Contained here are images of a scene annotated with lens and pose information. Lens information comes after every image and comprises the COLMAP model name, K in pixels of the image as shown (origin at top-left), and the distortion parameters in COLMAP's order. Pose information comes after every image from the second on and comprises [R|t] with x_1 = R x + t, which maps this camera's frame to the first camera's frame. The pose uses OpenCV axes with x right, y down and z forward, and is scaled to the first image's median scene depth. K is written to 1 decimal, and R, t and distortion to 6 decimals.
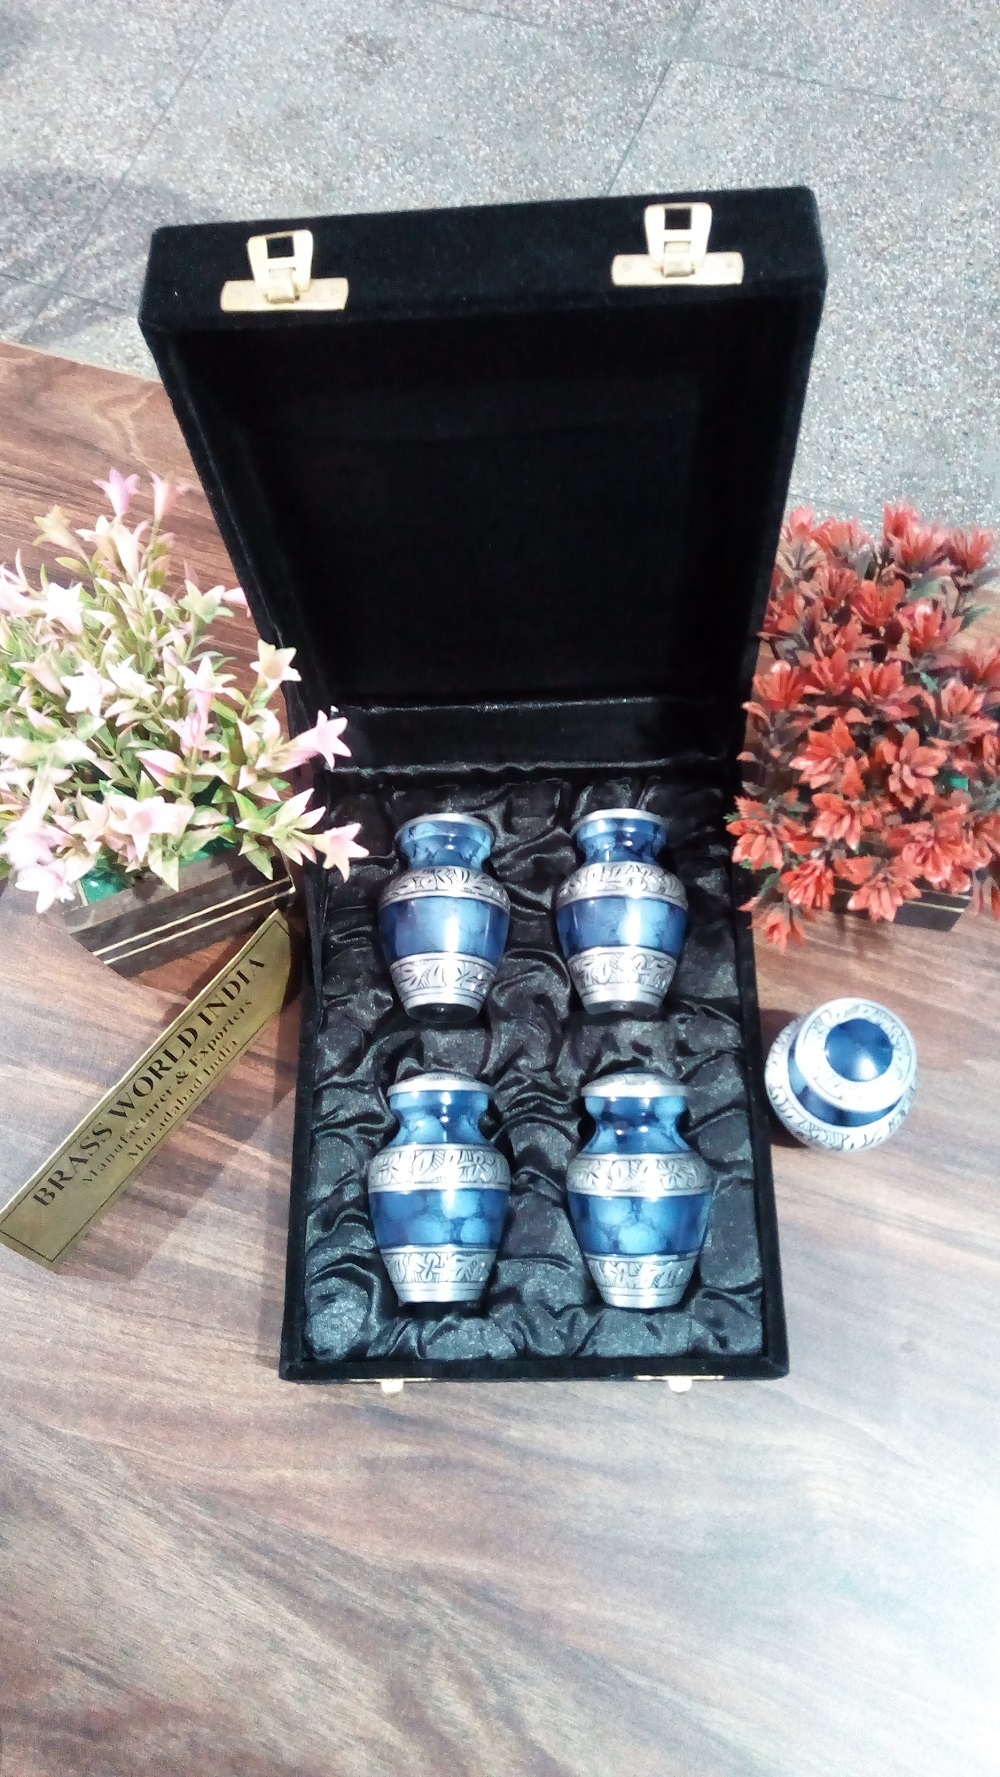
lens RADIAL K [[1350.1, 0, 492.6], [0, 1350.1, 859.9], [0, 0, 1]] dist [0.063436, -0.002334]
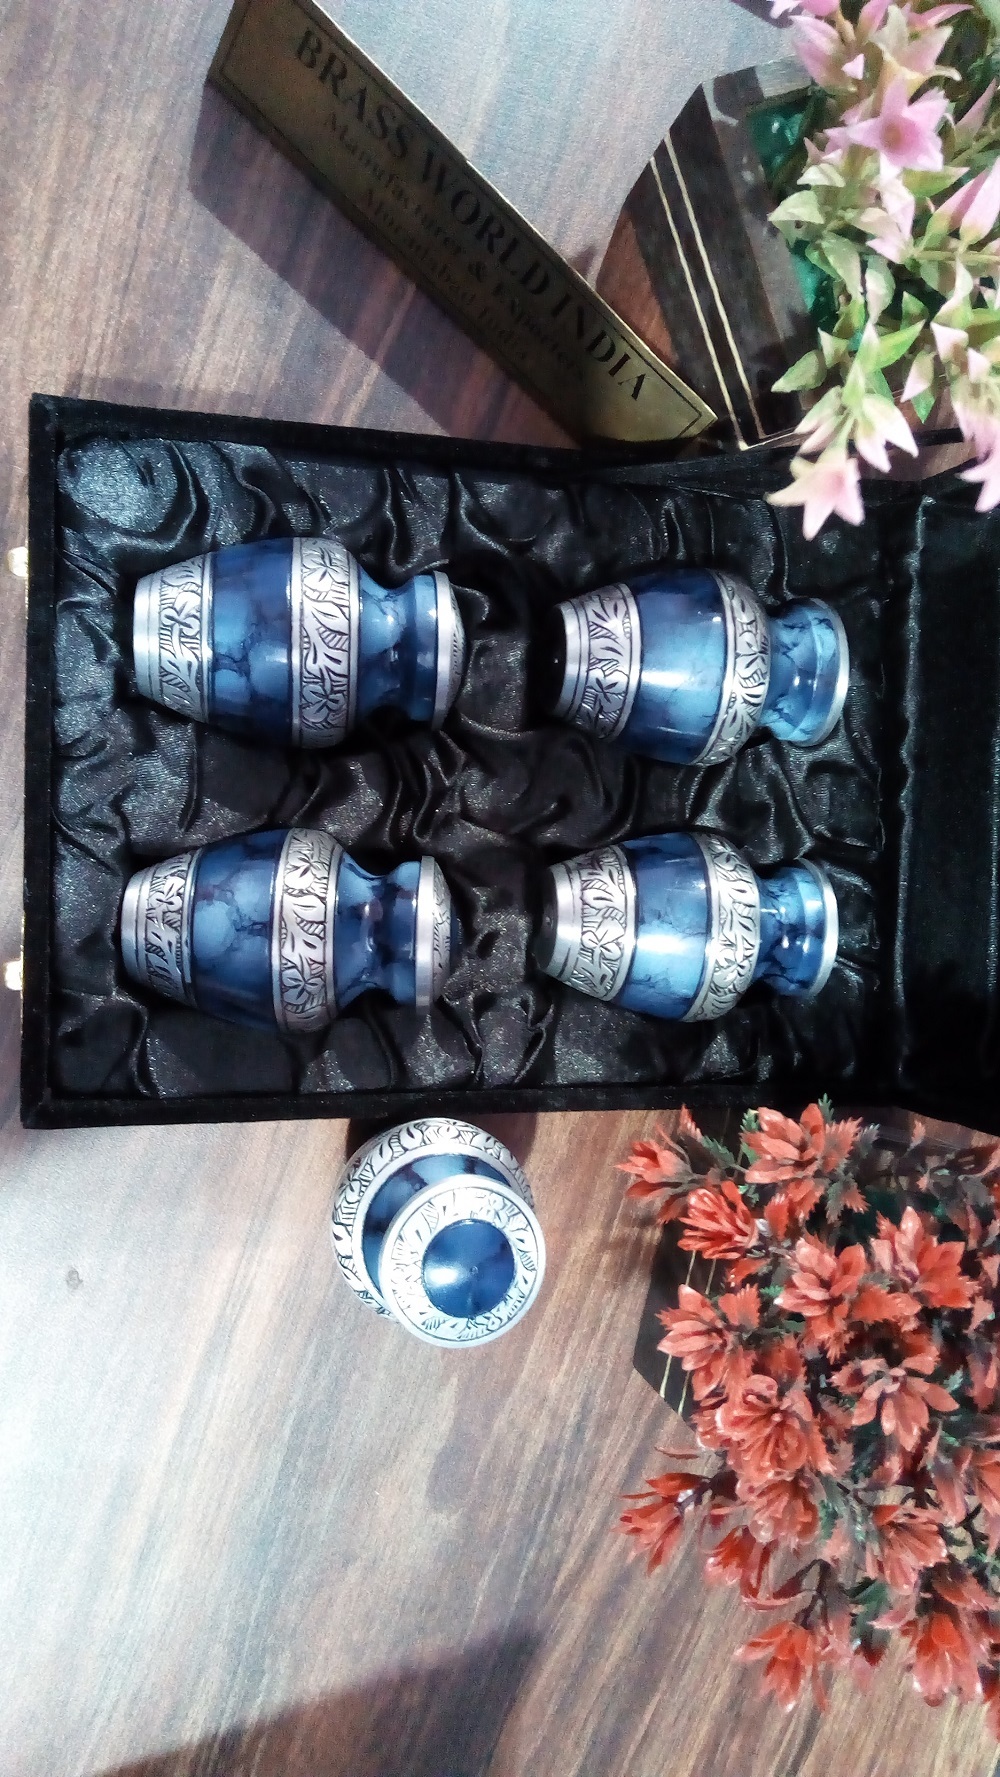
lens RADIAL K [[1350.1, 0, 492.6], [0, 1350.1, 859.9], [0, 0, 1]] dist [0.063436, -0.002334]
pose [[-0.042316, 0.995700, 0.082406, 0.008973], [-0.985754, -0.055047, 0.158929, 0.029401], [0.162782, -0.074507, 0.983845, 0.327021]]
